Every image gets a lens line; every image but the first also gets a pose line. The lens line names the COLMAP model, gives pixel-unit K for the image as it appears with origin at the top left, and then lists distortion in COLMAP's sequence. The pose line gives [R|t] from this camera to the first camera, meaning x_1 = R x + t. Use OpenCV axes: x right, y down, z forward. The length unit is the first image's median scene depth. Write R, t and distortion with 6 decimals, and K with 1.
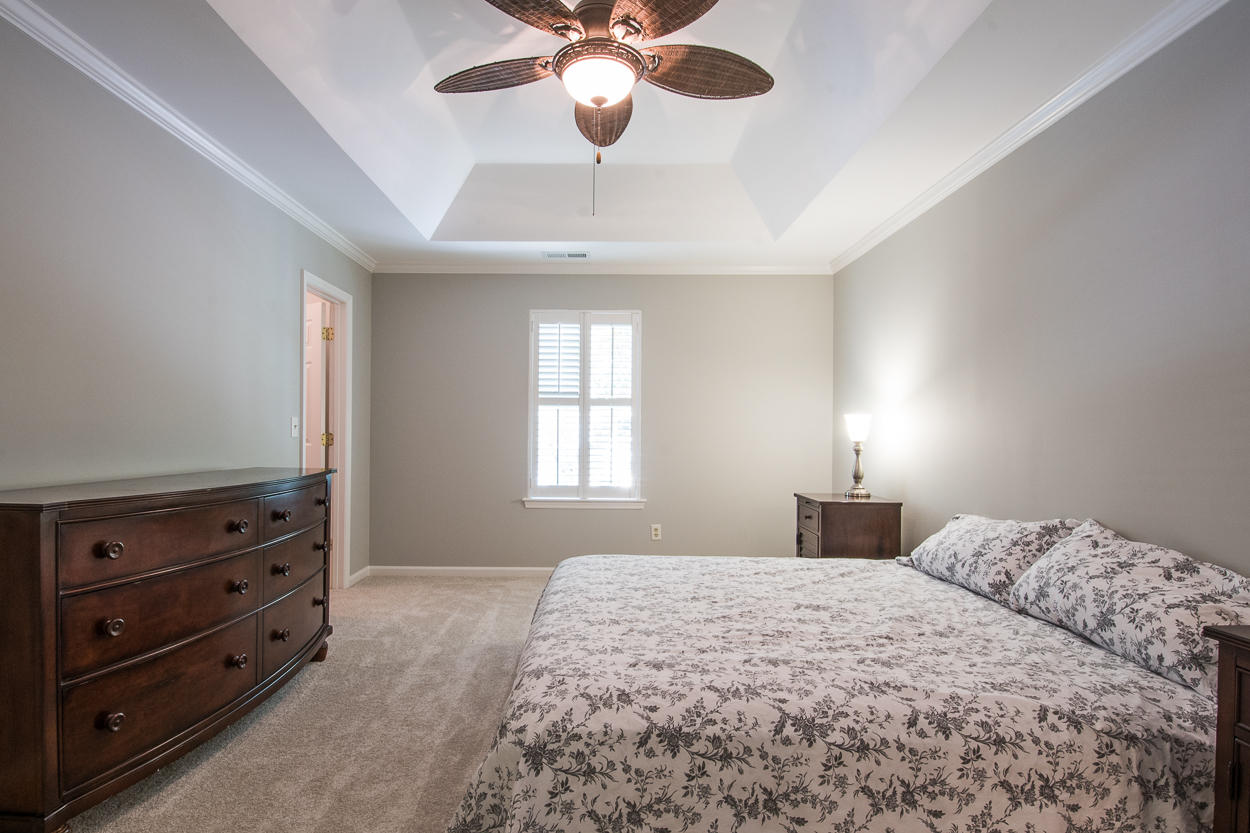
lens RADIAL K [[639.6, 0, 622.4], [0, 639.6, 434.9], [0, 0, 1]] dist [0.015469, -0.026711]
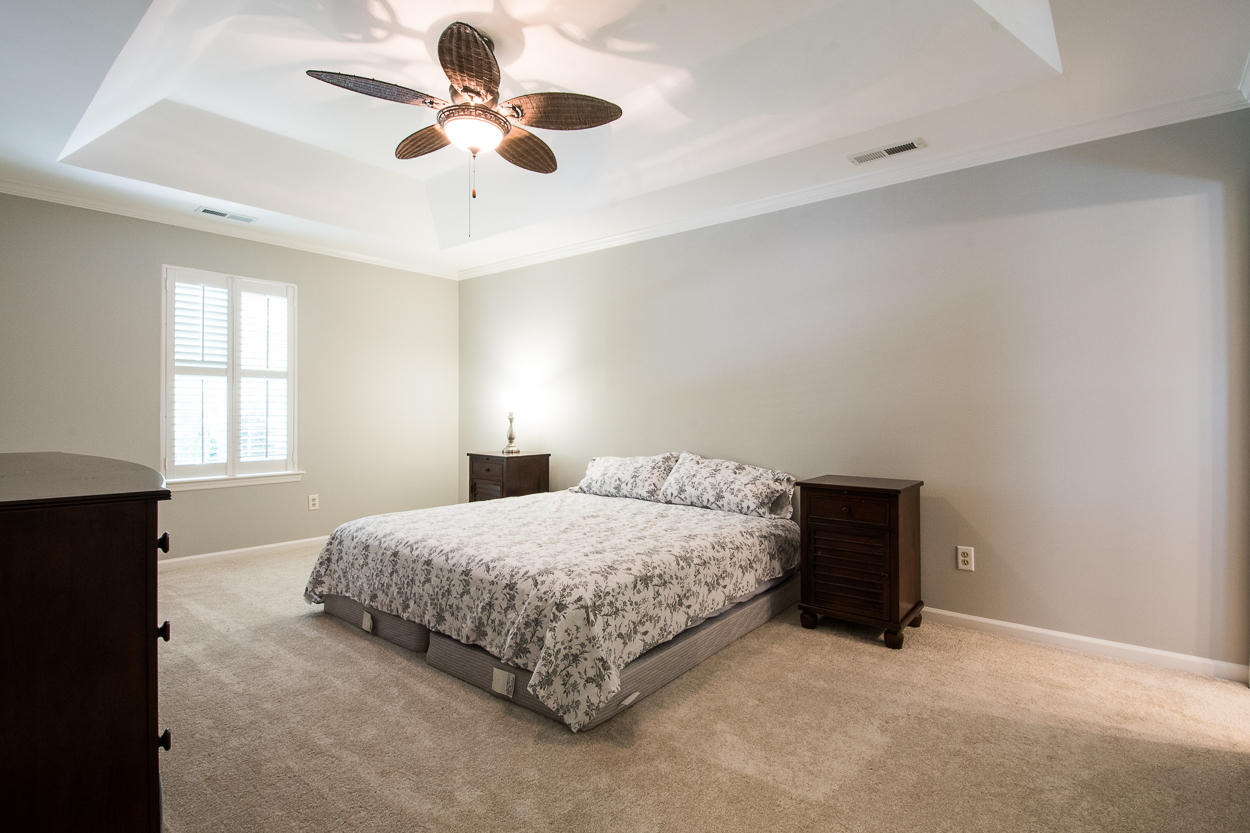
lens RADIAL K [[591.0, 0, 627.5], [0, 591.0, 409.8], [0, 0, 1]] dist [0.002291, -0.000725]
pose [[0.633458, -0.004621, 0.773763, -0.688207], [0.001112, 0.999987, 0.005061, -0.002177], [-0.773776, -0.002346, 0.633454, 0.005044]]
